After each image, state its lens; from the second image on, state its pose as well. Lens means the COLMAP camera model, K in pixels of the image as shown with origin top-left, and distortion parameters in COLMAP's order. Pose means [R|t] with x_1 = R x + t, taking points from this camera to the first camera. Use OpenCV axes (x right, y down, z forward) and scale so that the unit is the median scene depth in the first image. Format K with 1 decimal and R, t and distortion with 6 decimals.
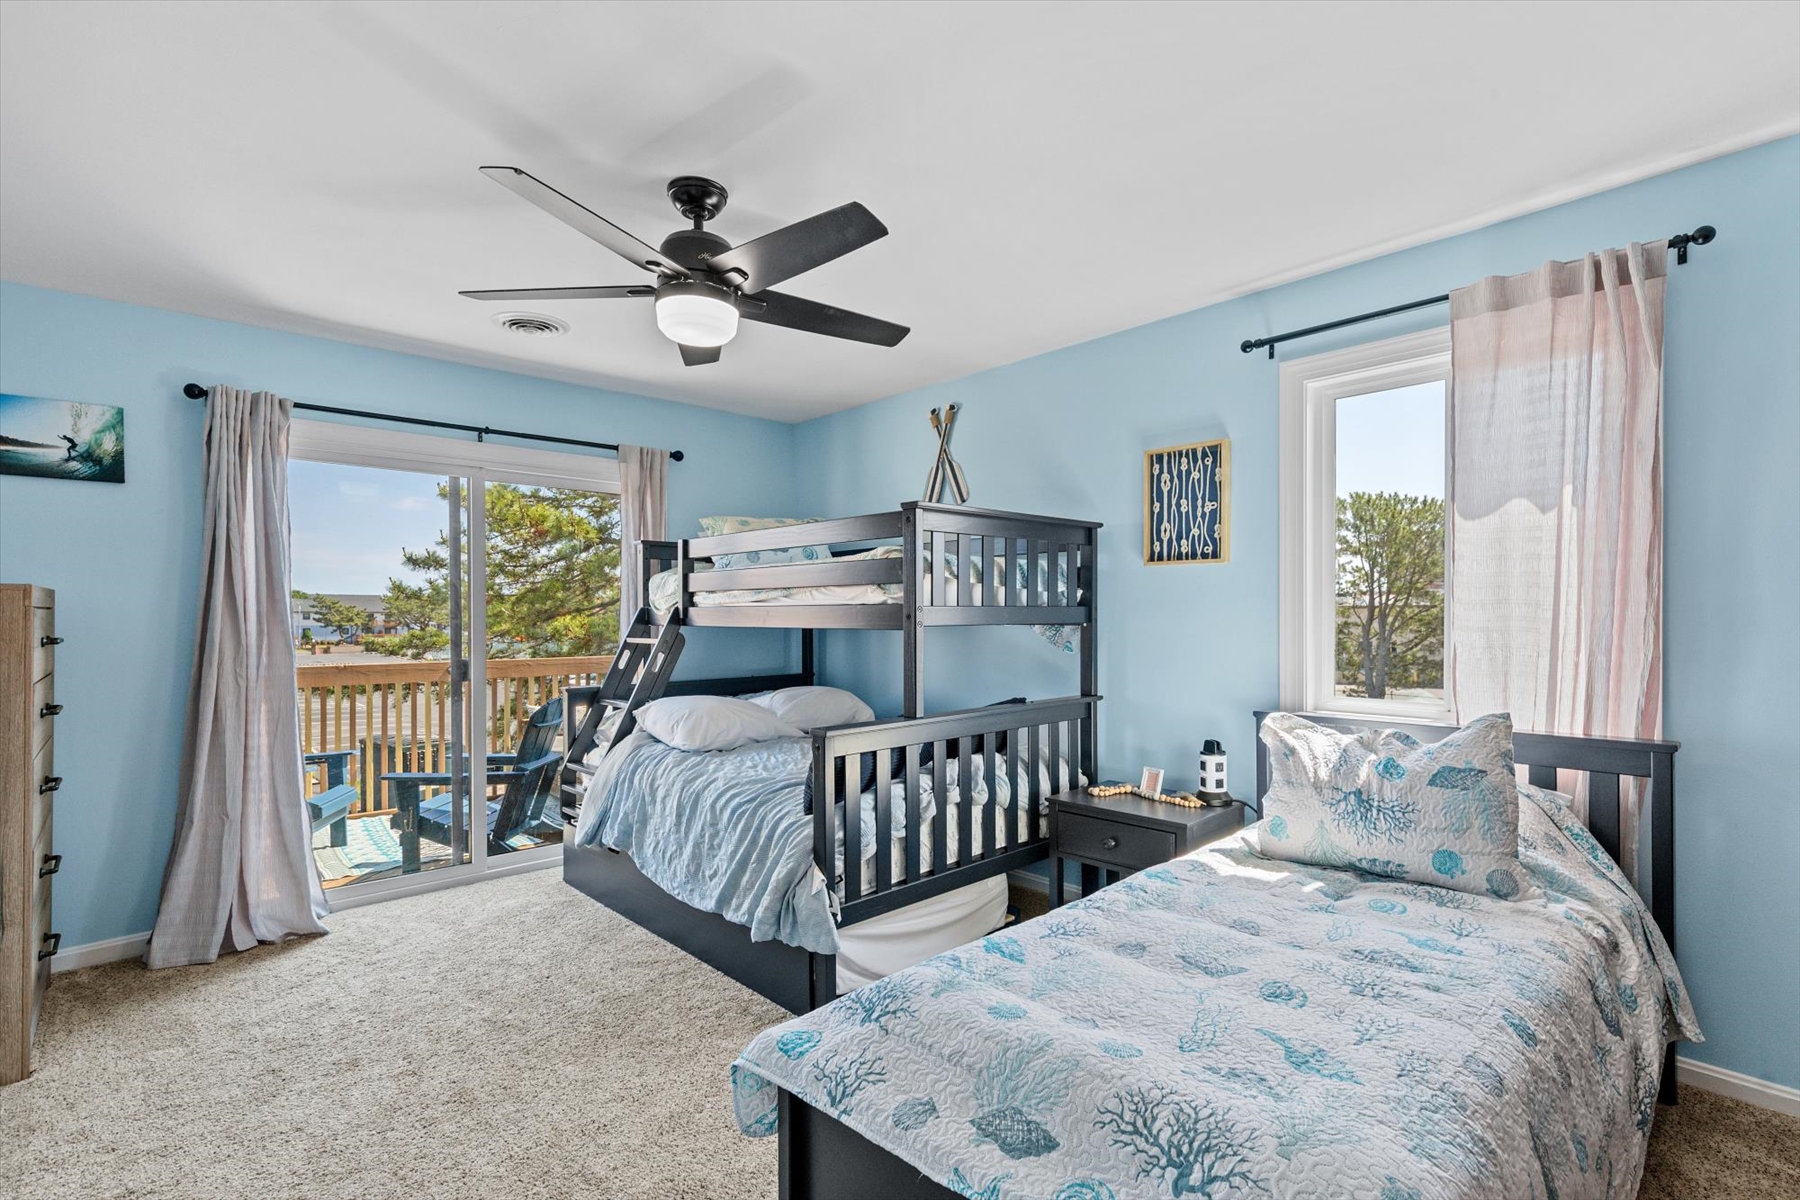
lens RADIAL K [[845.6, 0, 905.4], [0, 845.6, 613.8], [0, 0, 1]] dist [0.002890, 0.000499]
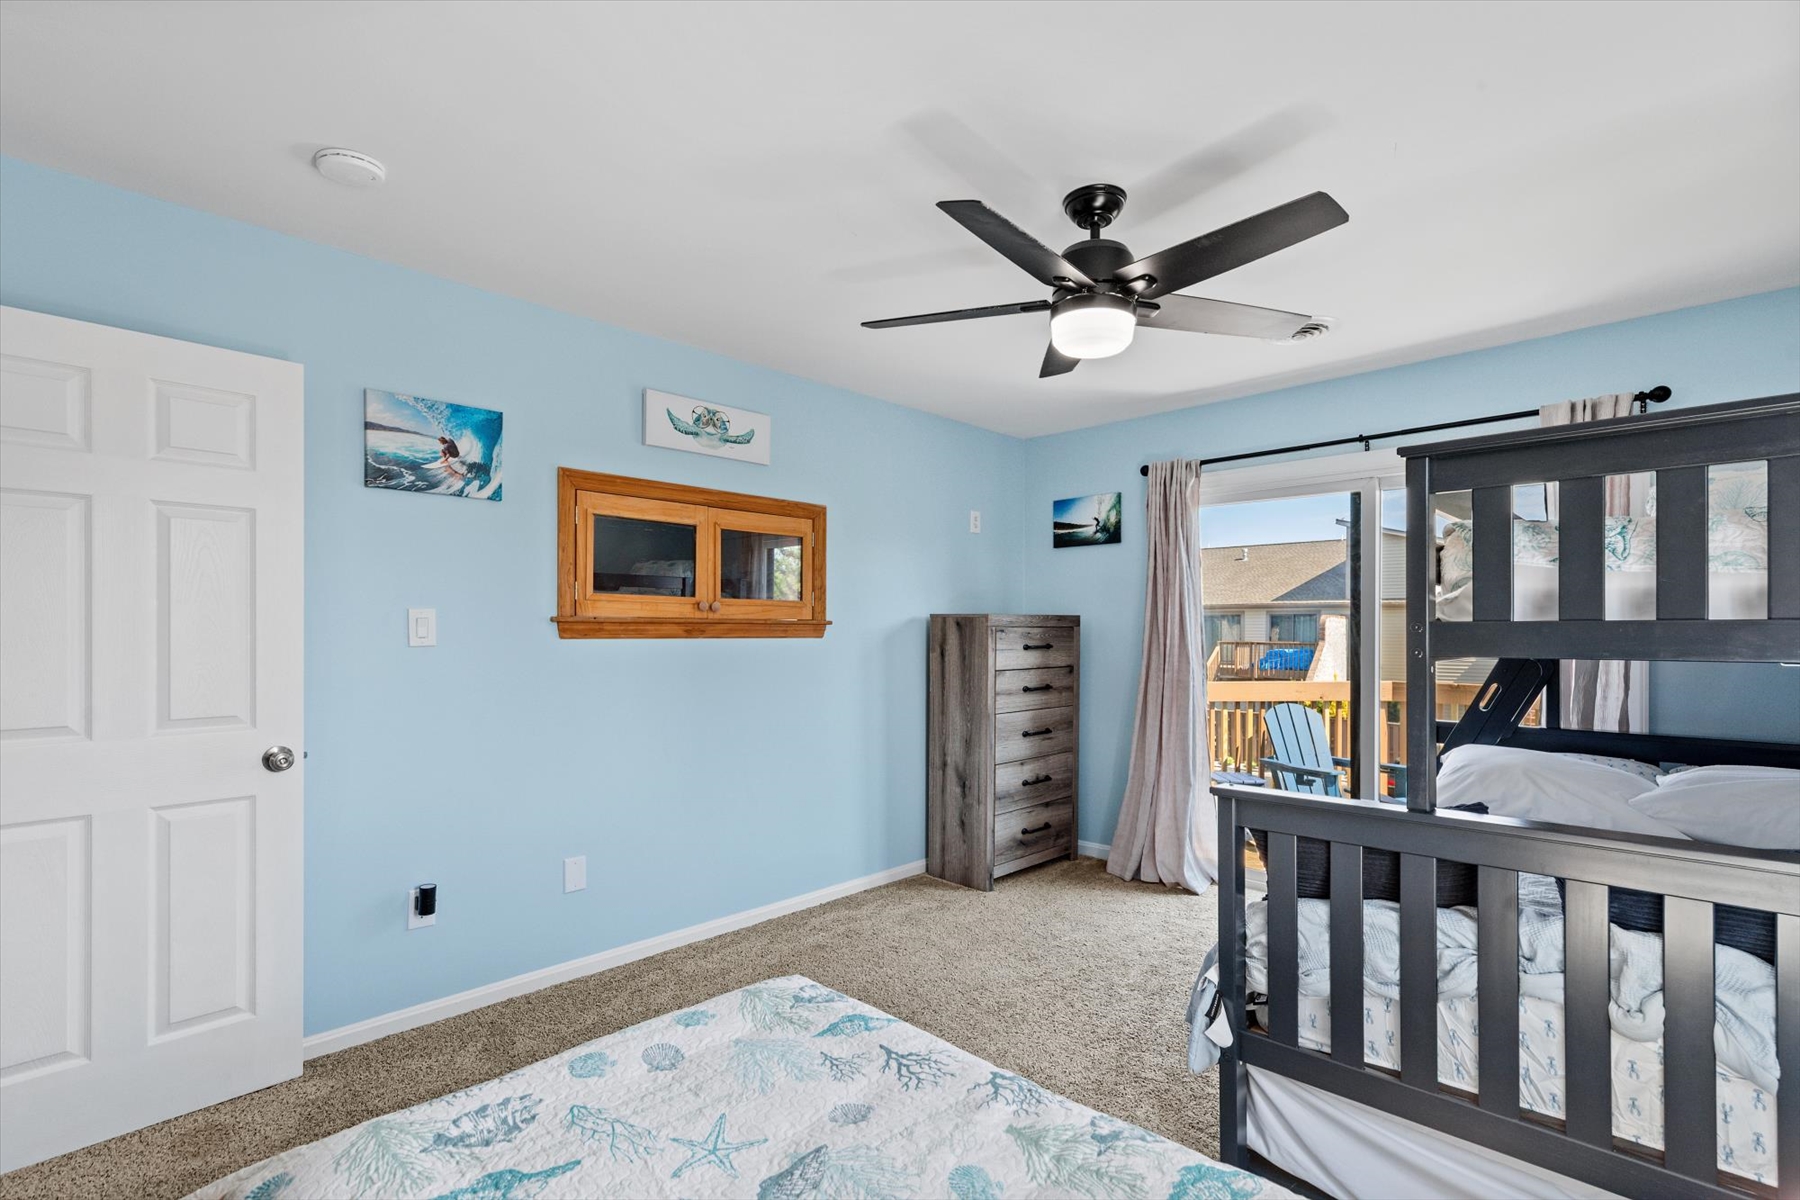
lens RADIAL K [[838.7, 0, 899.5], [0, 838.7, 638.1], [0, 0, 1]] dist [0.001529, 0.000190]
pose [[0.044582, 0.012199, -0.998931, 0.549172], [-0.004840, 0.999916, 0.011995, -0.003454], [0.998994, 0.004301, 0.044637, 0.575759]]
